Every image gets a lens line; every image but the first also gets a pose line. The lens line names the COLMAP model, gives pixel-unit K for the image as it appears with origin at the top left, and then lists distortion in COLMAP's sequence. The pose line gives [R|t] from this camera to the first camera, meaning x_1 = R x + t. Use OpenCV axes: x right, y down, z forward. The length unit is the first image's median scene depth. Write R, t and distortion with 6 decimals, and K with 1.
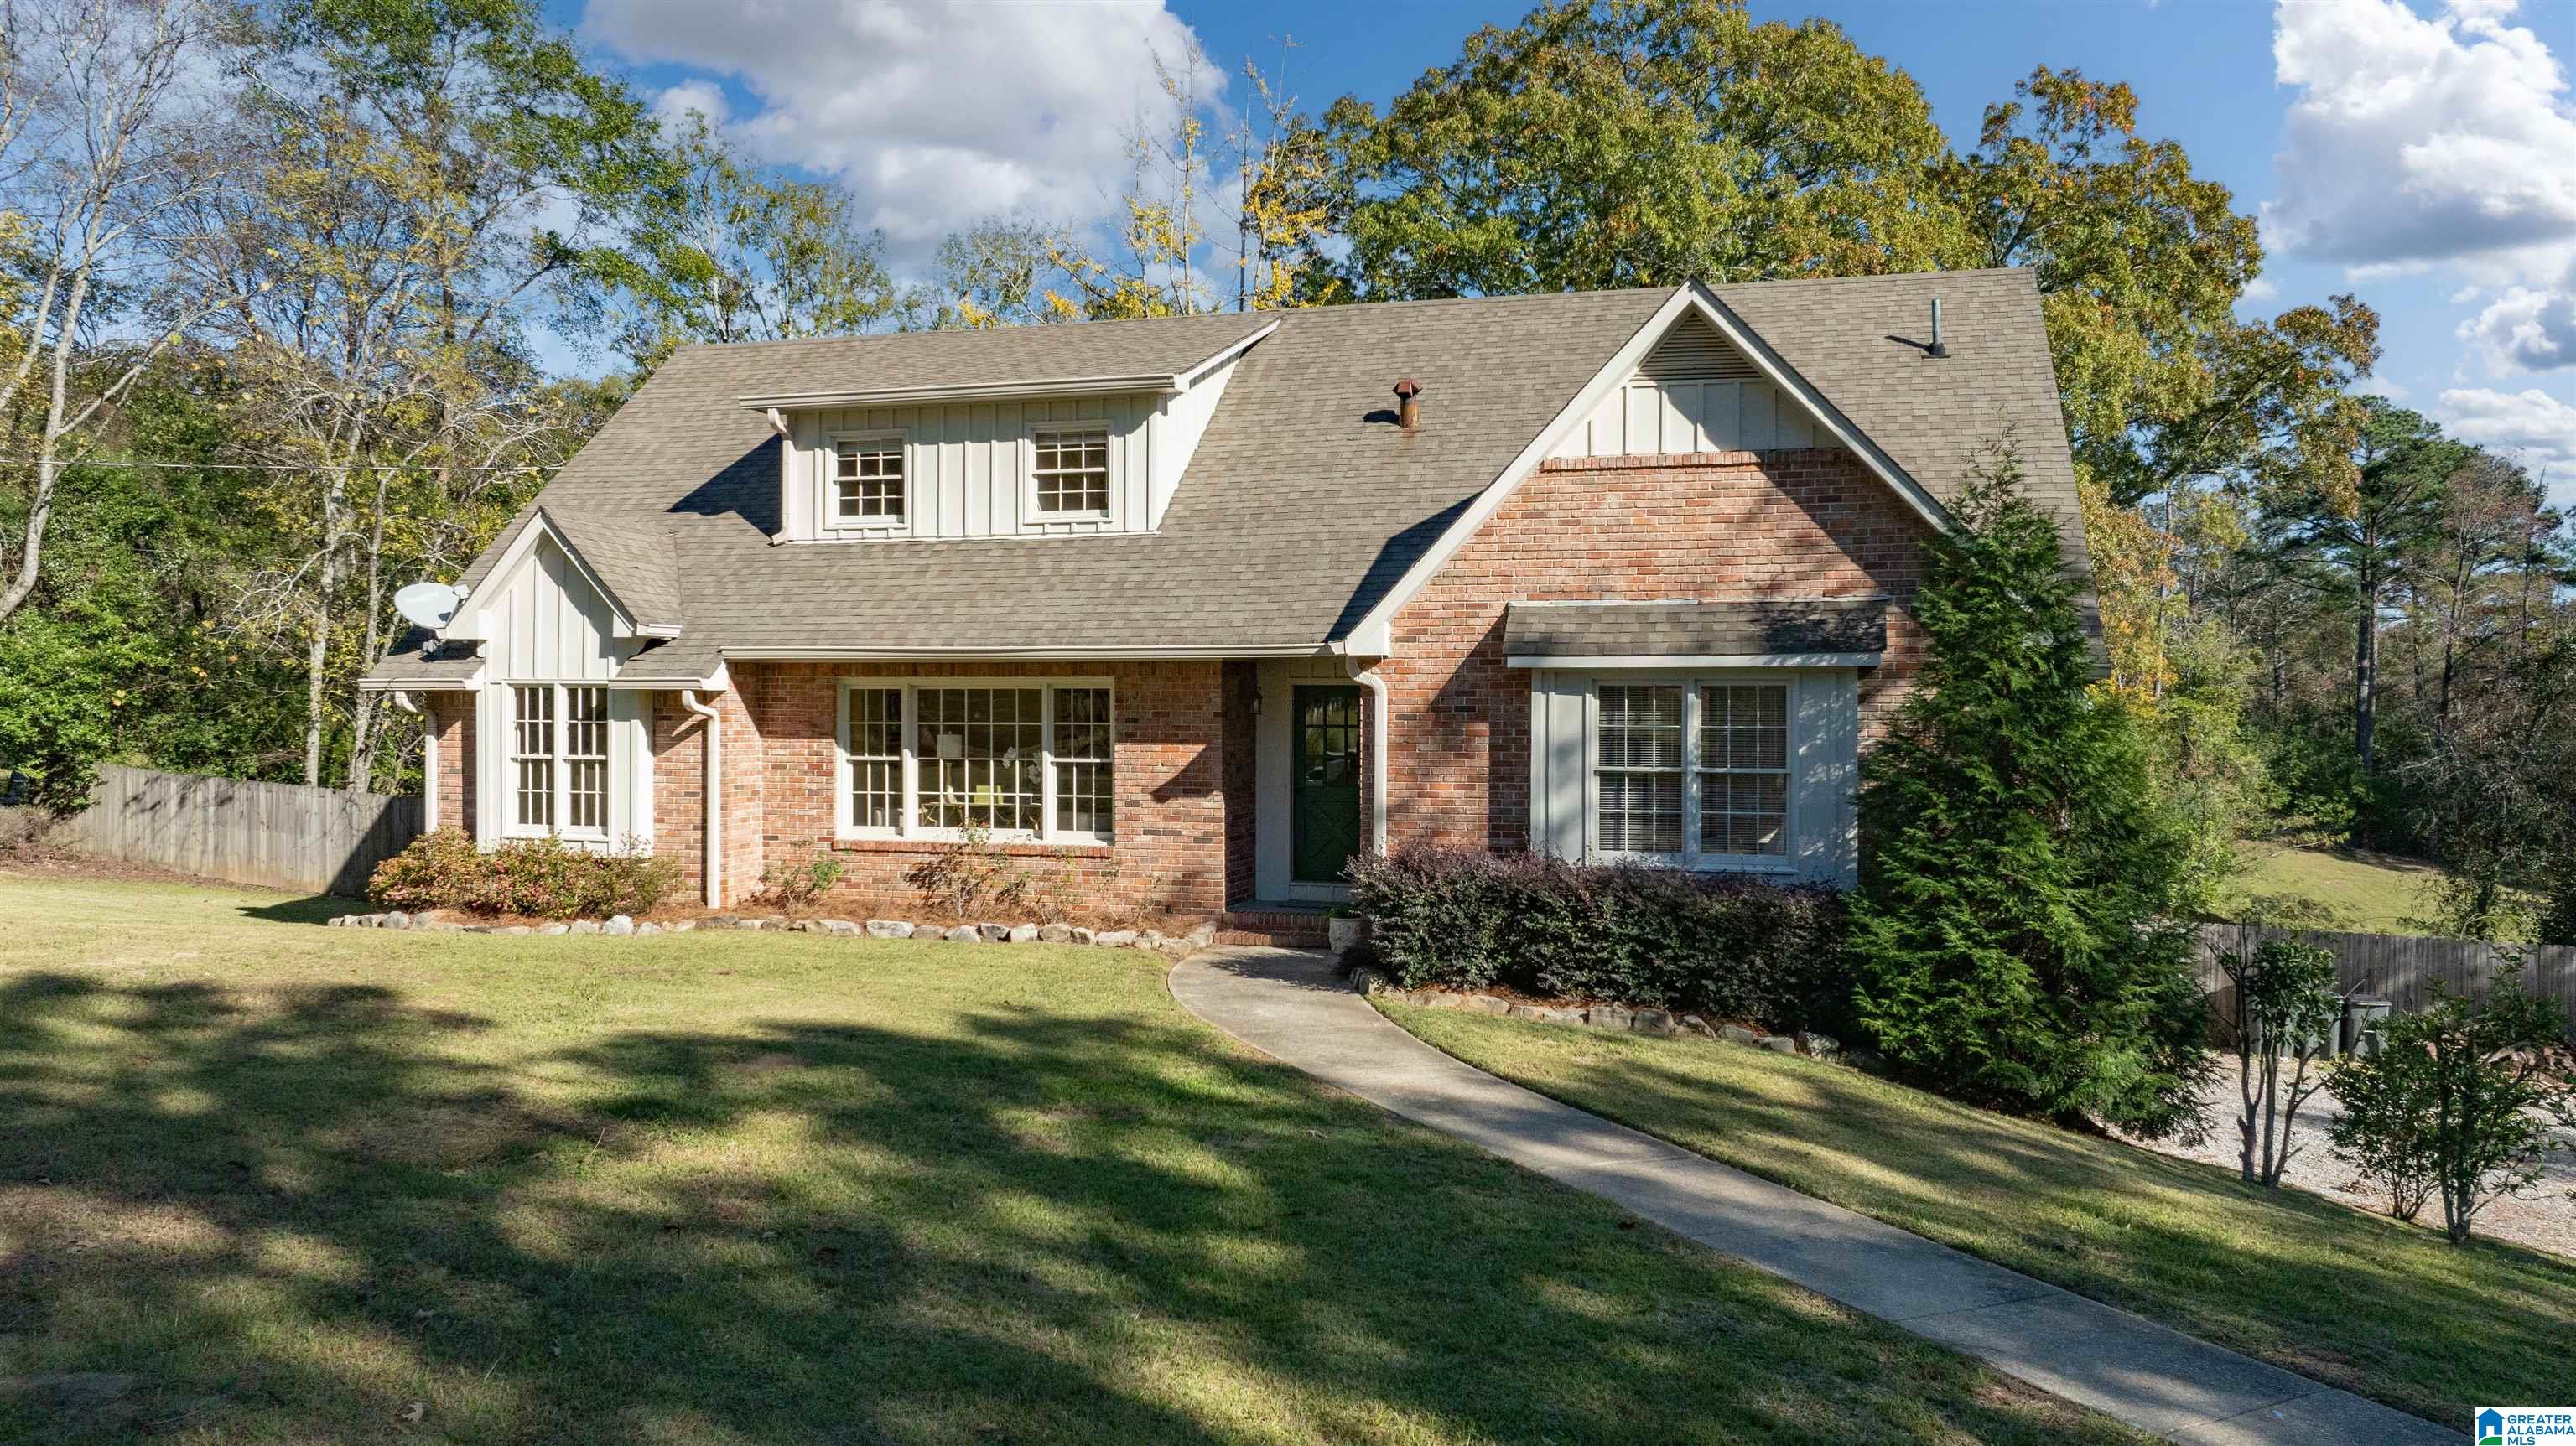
lens RADIAL K [[1816.6, 0, 1294.8], [0, 1816.6, 708.7], [0, 0, 1]] dist [-0.035364, 0.022847]
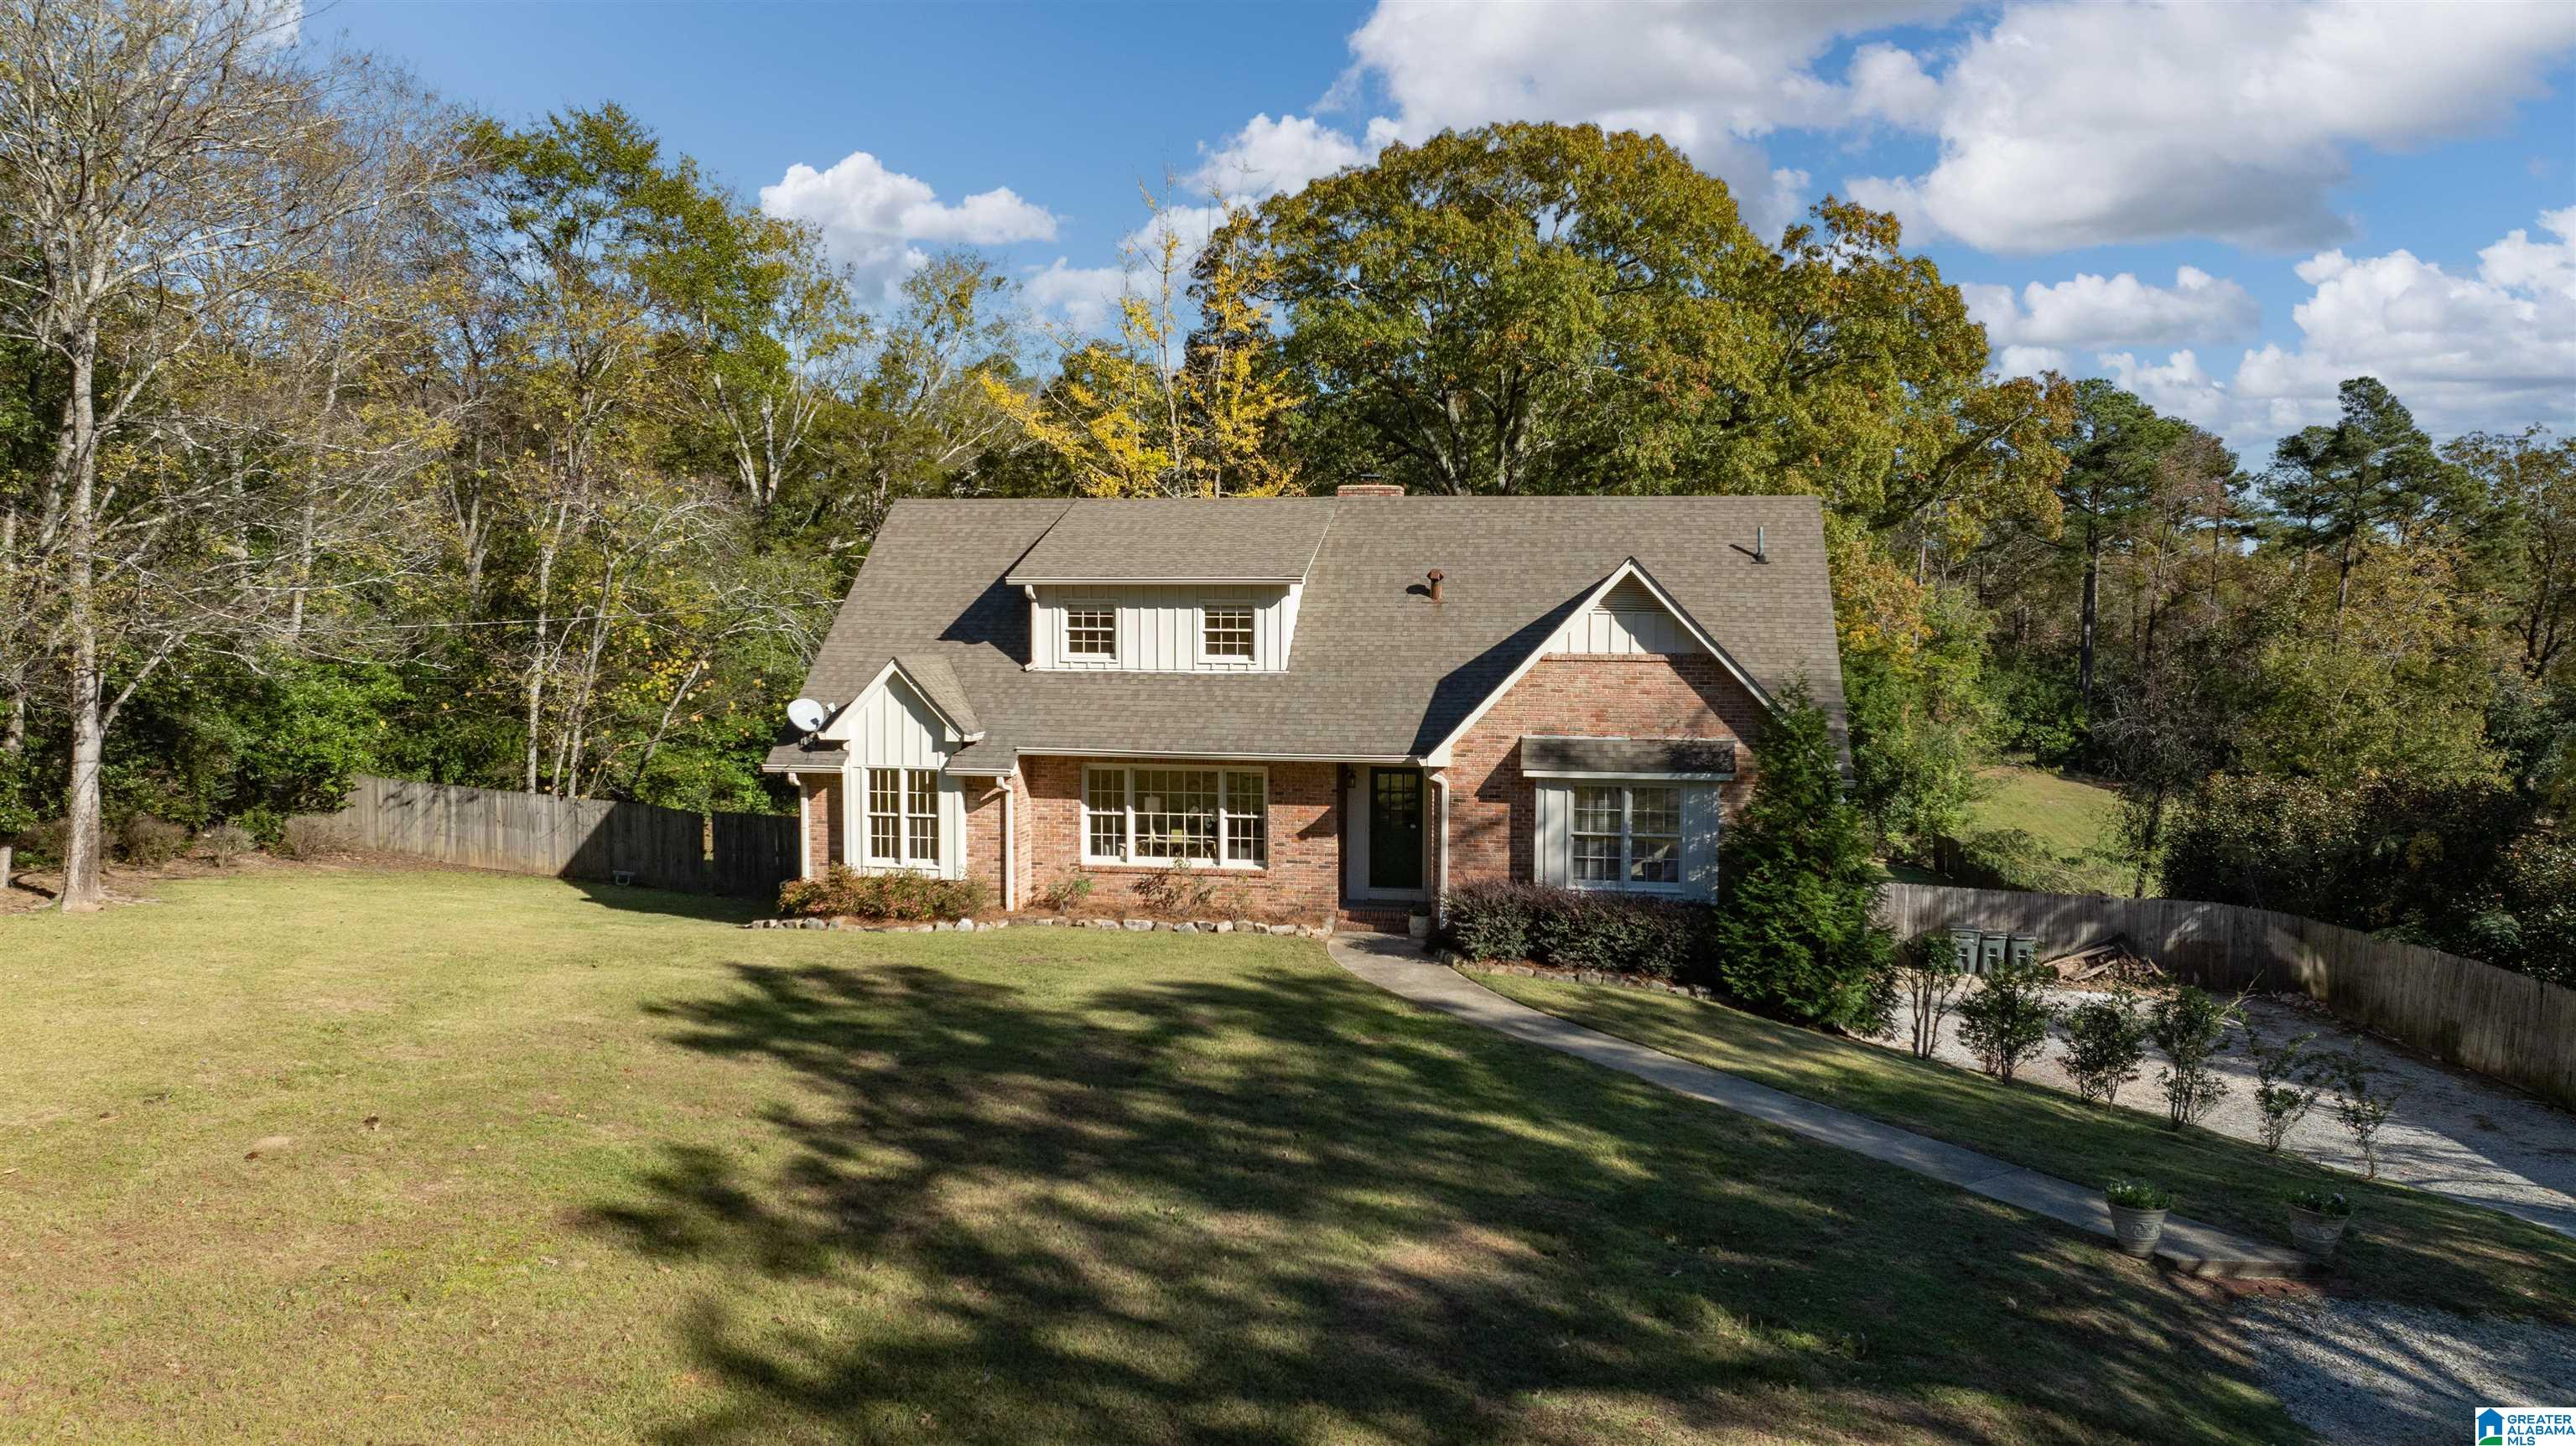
lens RADIAL K [[1816.6, 0, 1291.4], [0, 1816.6, 730.8], [0, 0, 1]] dist [-0.035364, 0.022847]
pose [[0.994117, -0.006799, 0.108094, -0.246632], [-0.000770, 0.997559, 0.069824, -0.158069], [-0.108304, -0.069496, 0.991686, -0.593124]]
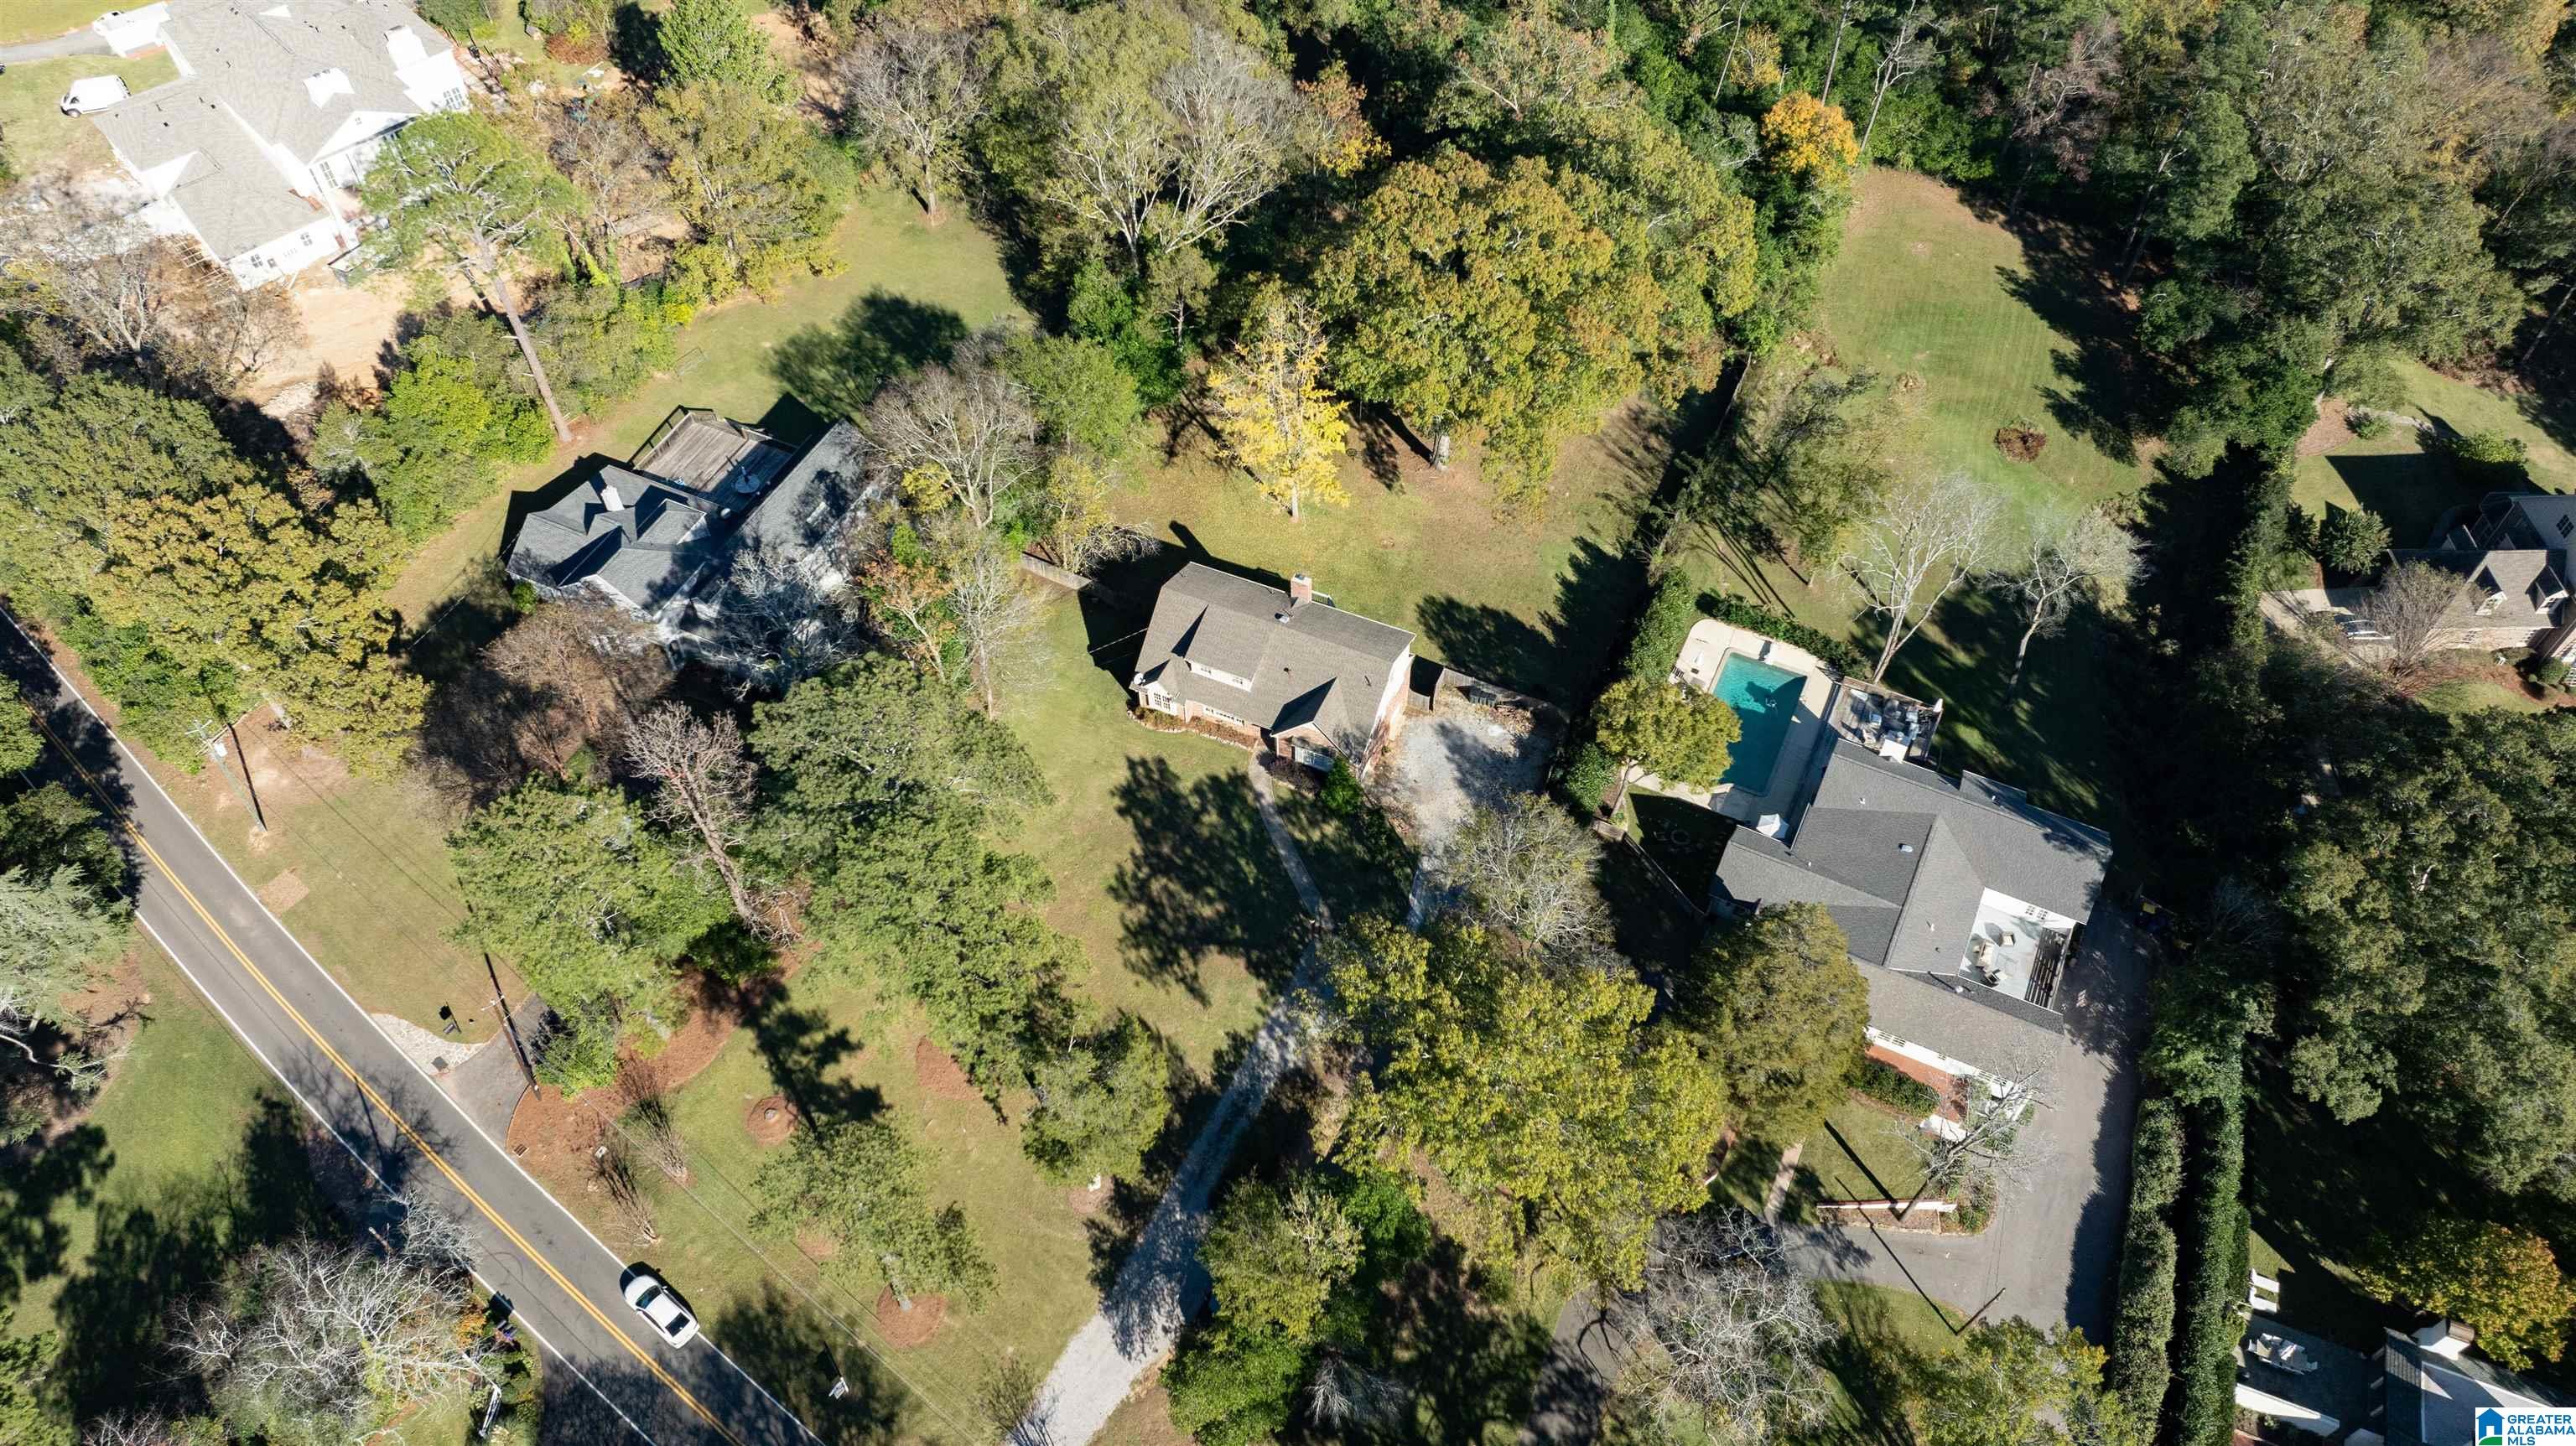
lens RADIAL K [[1816.6, 0, 1291.0], [0, 1816.6, 700.9], [0, 0, 1]] dist [-0.035364, 0.022847]
pose [[0.990939, 0.100355, -0.089266, 0.660809], [0.005227, 0.635300, 0.772248, -5.163283], [0.134210, -0.765717, 0.629019, -3.151139]]
